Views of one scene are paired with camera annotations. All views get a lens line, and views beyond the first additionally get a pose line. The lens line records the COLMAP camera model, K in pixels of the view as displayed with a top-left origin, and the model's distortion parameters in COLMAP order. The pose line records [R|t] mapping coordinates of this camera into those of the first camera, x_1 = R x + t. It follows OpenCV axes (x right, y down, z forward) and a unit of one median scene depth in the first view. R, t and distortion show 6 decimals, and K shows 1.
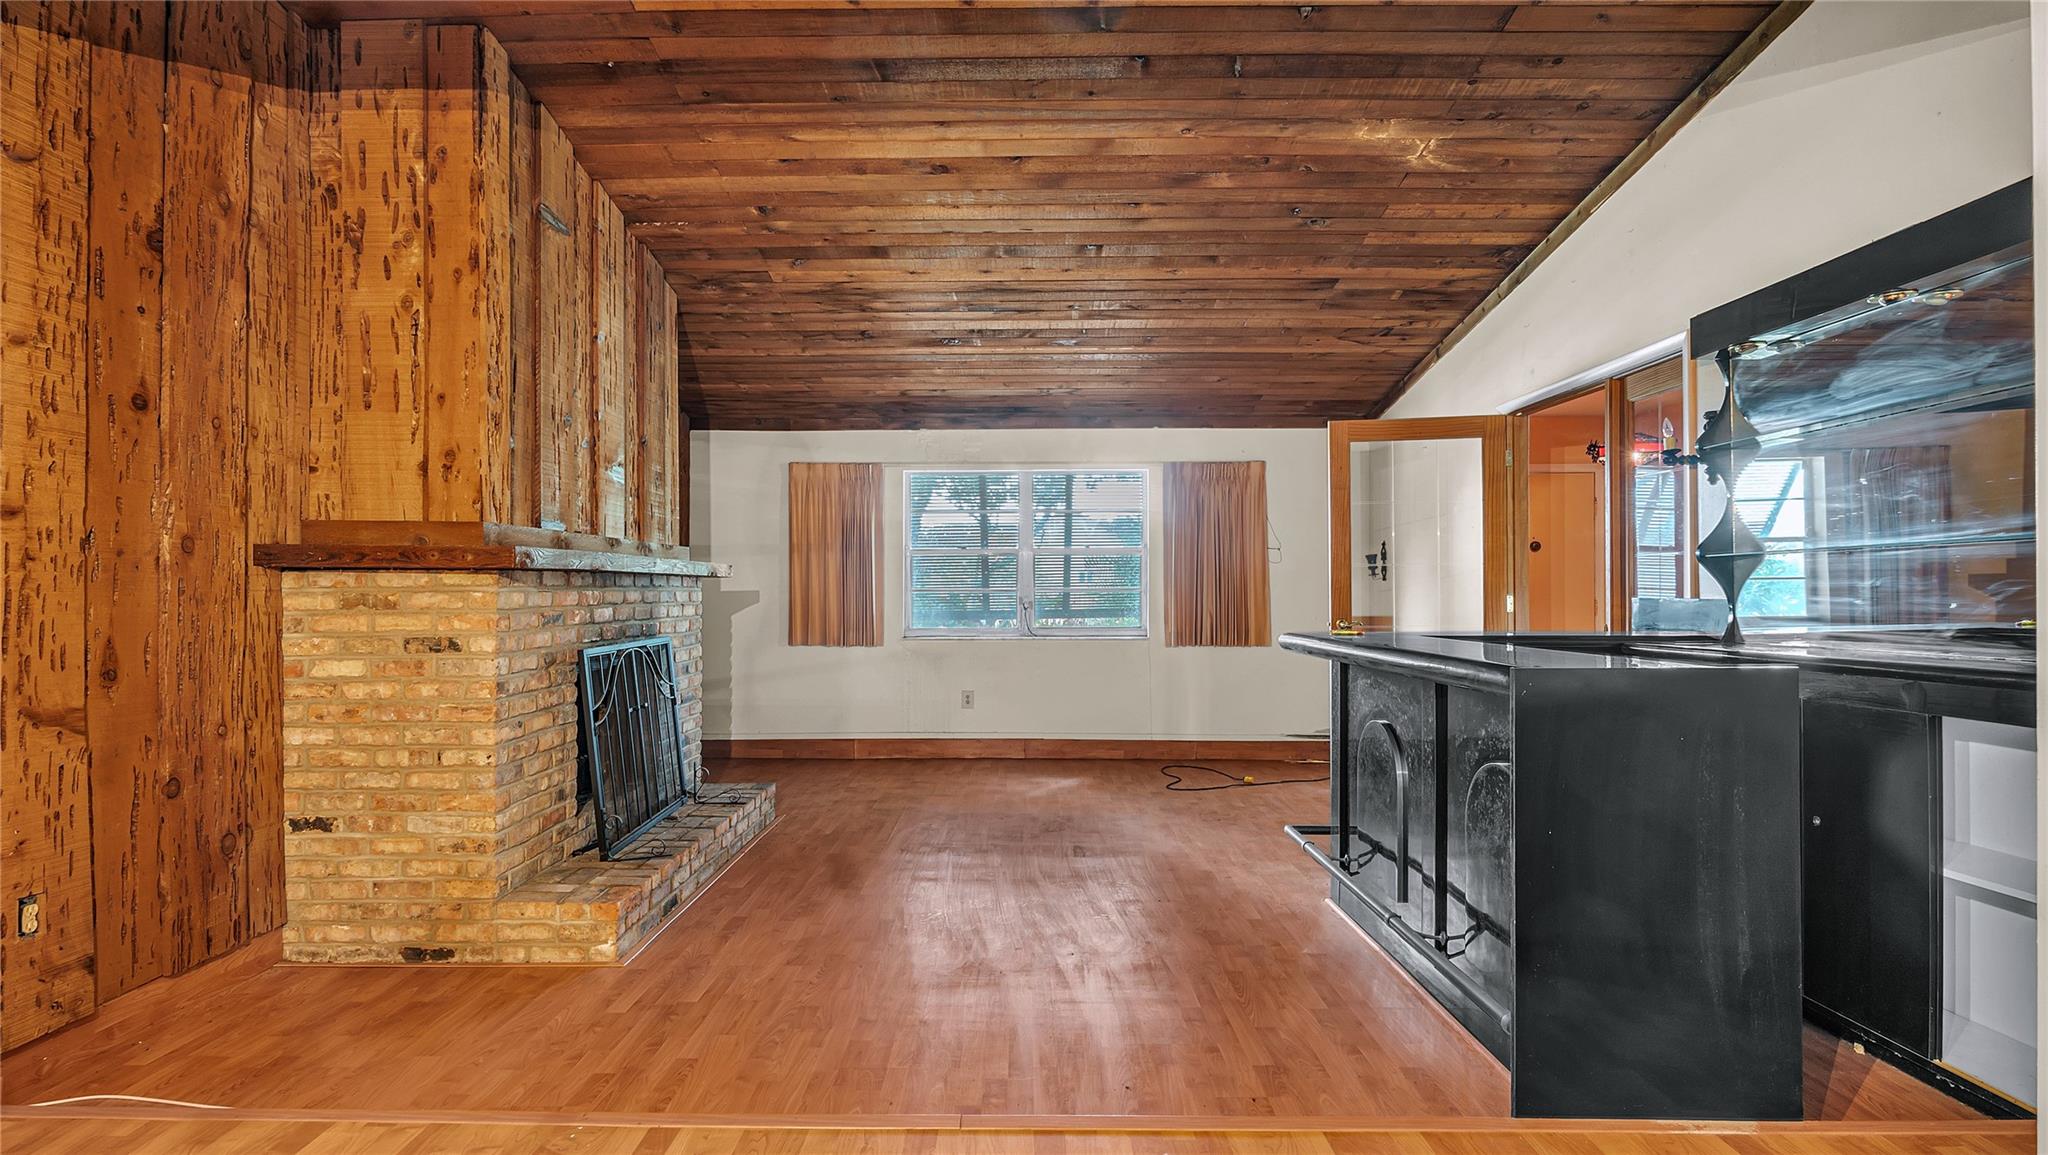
lens RADIAL K [[1013.1, 0, 993.7], [0, 1013.1, 585.3], [0, 0, 1]] dist [-0.000196, 0.000108]
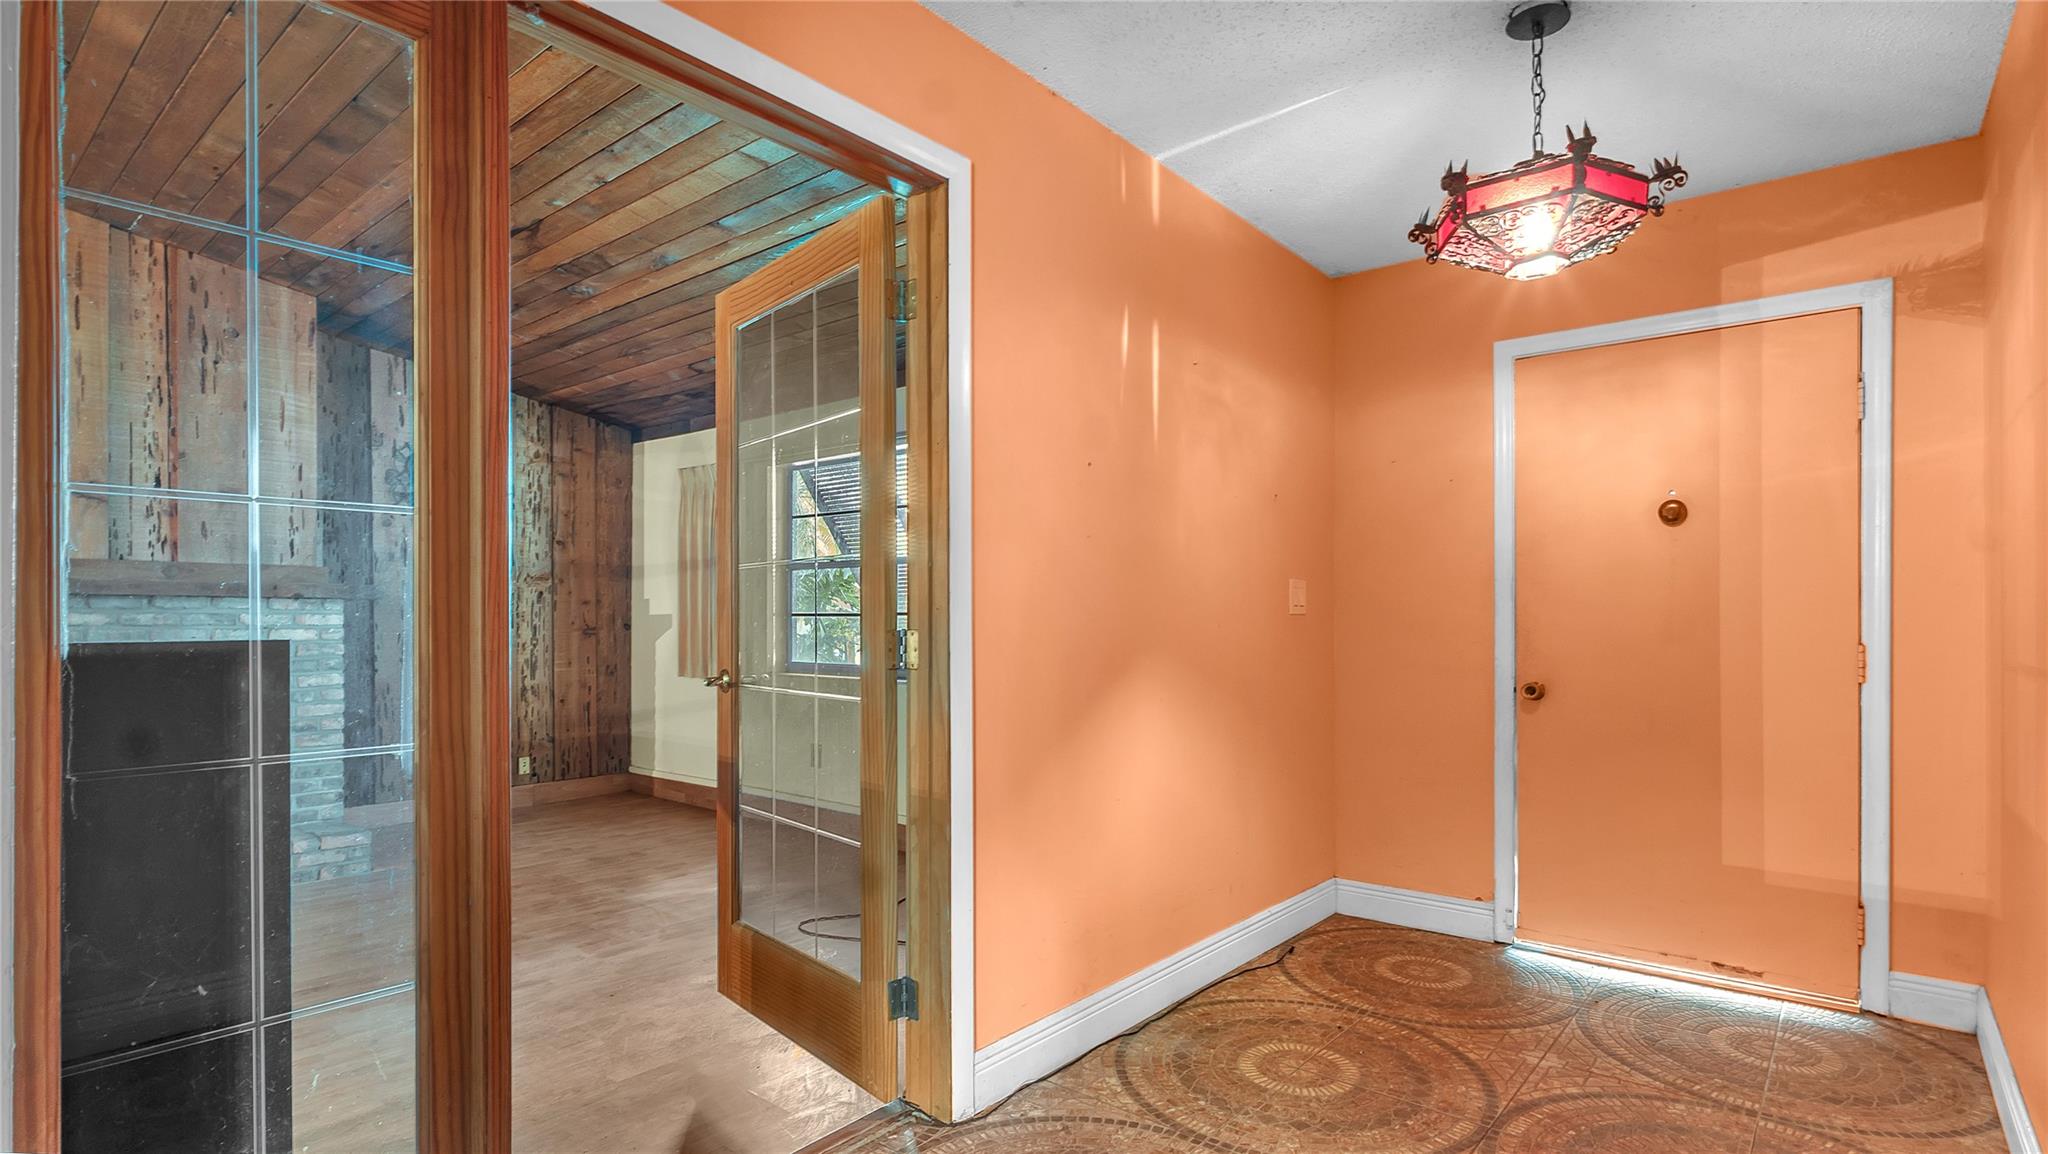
lens RADIAL K [[1000.4, 0, 1022.9], [0, 1000.4, 623.3], [0, 0, 1]] dist [0.000032, 0.000015]
pose [[0.780188, 0.008157, -0.625492, 1.239345], [-0.000309, 0.999920, 0.012655, 0.004016], [0.625545, -0.009680, 0.780128, 1.089745]]
